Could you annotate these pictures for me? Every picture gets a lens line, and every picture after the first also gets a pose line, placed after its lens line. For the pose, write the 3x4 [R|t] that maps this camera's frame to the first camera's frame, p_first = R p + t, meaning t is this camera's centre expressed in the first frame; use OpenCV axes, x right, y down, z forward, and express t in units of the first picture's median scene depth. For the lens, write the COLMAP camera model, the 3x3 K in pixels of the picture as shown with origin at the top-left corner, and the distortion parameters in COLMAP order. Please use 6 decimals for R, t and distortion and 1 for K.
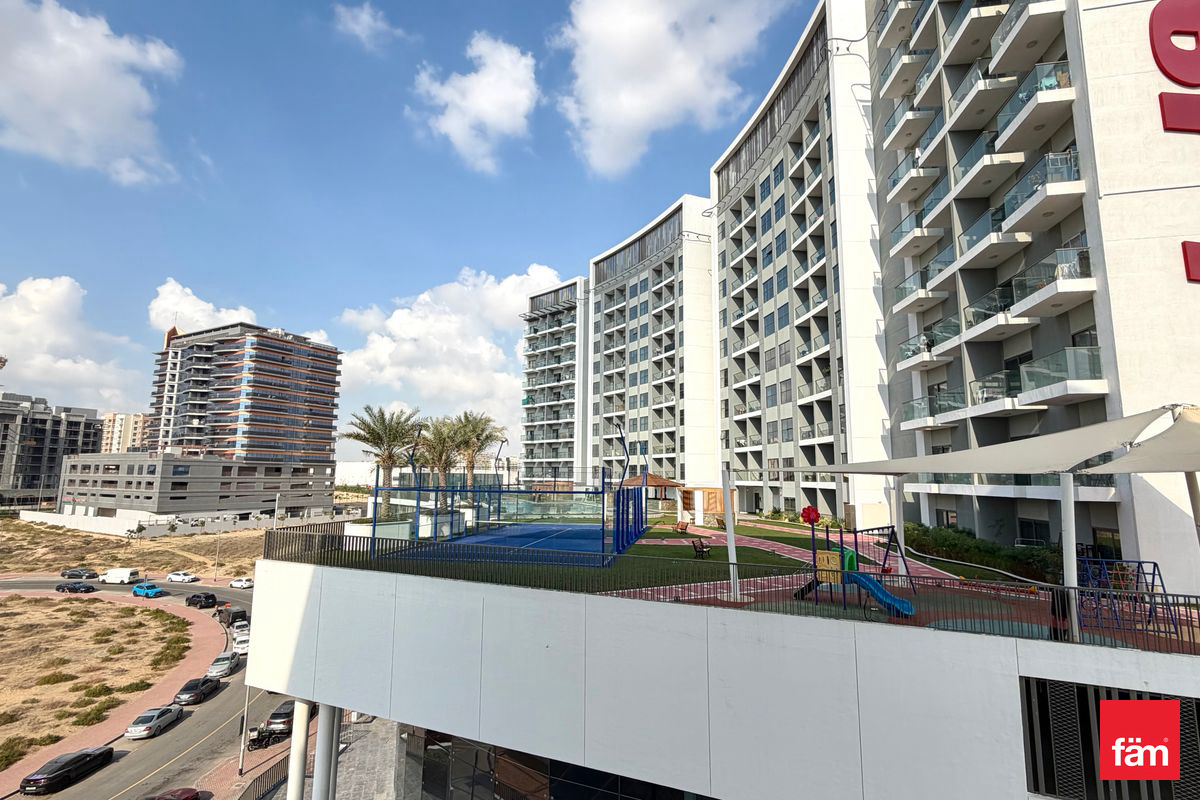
lens RADIAL K [[566.1, 0, 596.9], [0, 566.1, 400.3], [0, 0, 1]] dist [-0.001457, -0.000365]
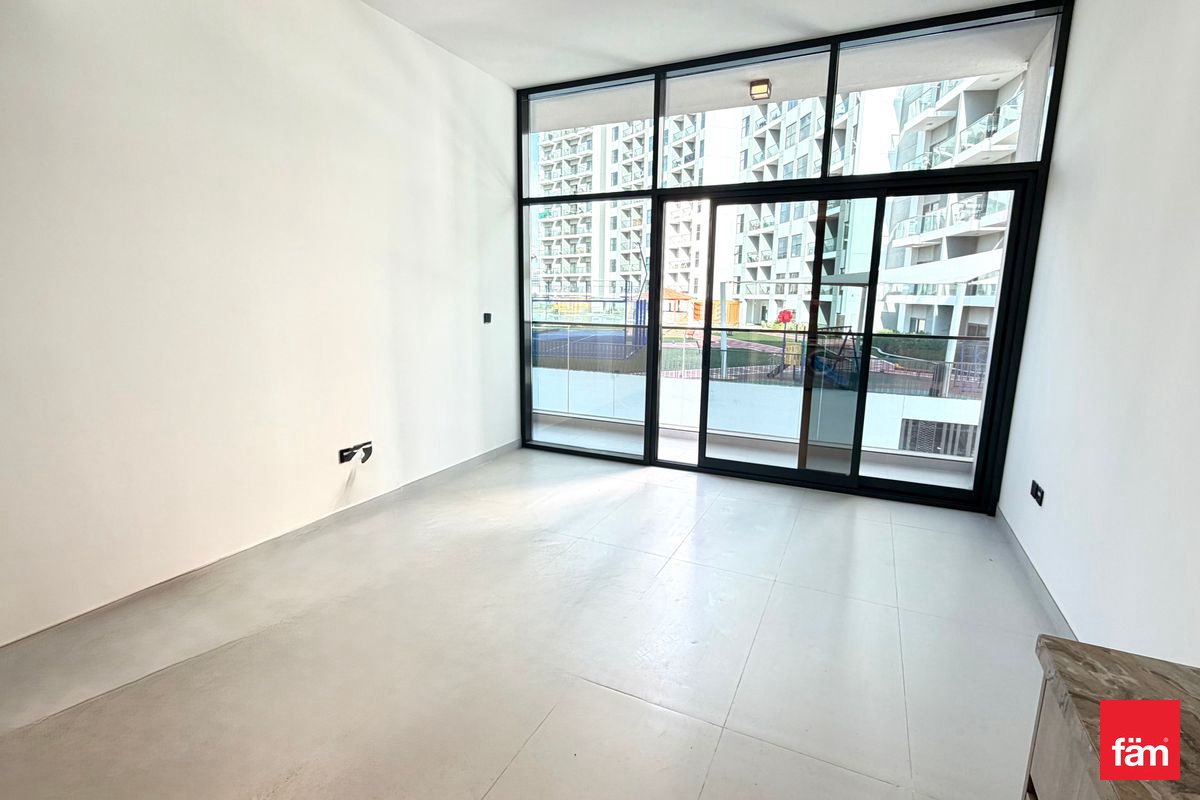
lens RADIAL K [[566.1, 0, 596.9], [0, 566.1, 400.3], [0, 0, 1]] dist [-0.001457, -0.000365]
pose [[0.999677, 0.004960, -0.024926, -0.018052], [0.003216, 0.948207, 0.317638, -0.021055], [0.025210, -0.317615, 0.947885, -0.206160]]
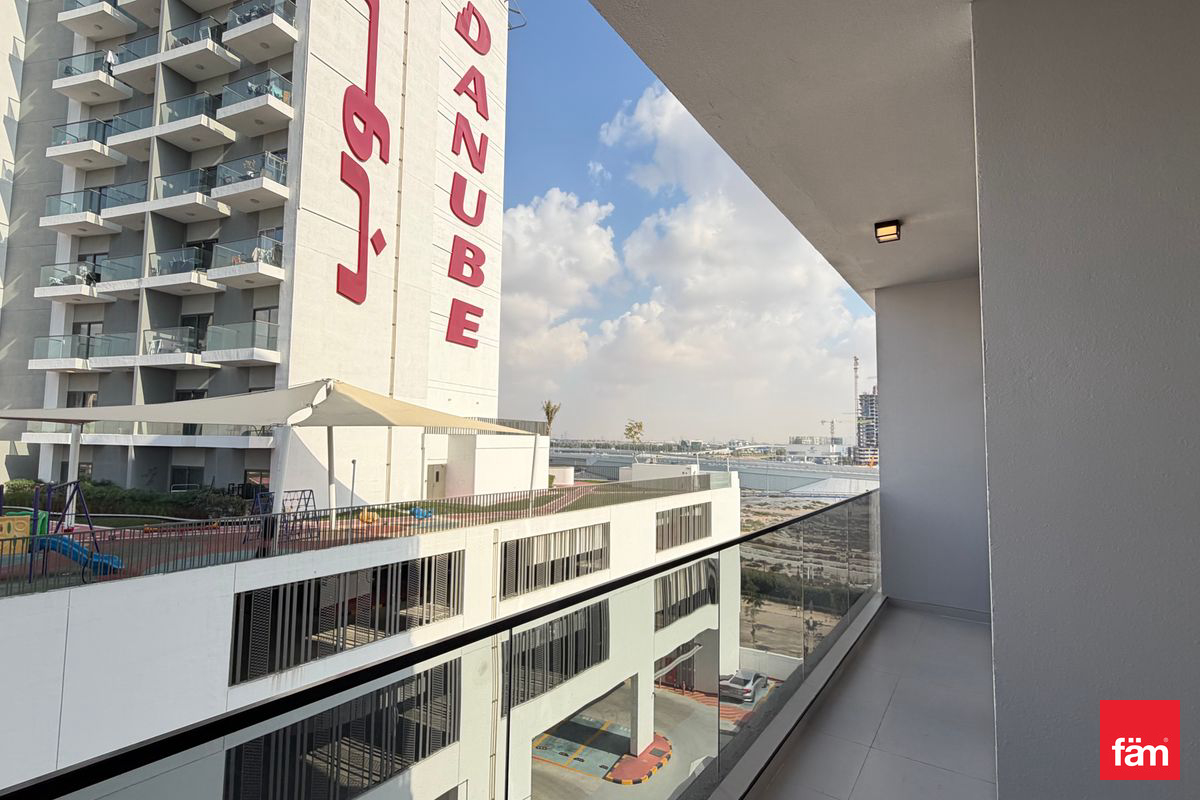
lens RADIAL K [[566.1, 0, 596.9], [0, 566.1, 400.3], [0, 0, 1]] dist [-0.001457, -0.000365]
pose [[0.190798, 0.060426, 0.979768, -0.133785], [-0.145288, 0.988849, -0.032693, 0.005760], [-0.970818, -0.136111, 0.197450, 0.034668]]
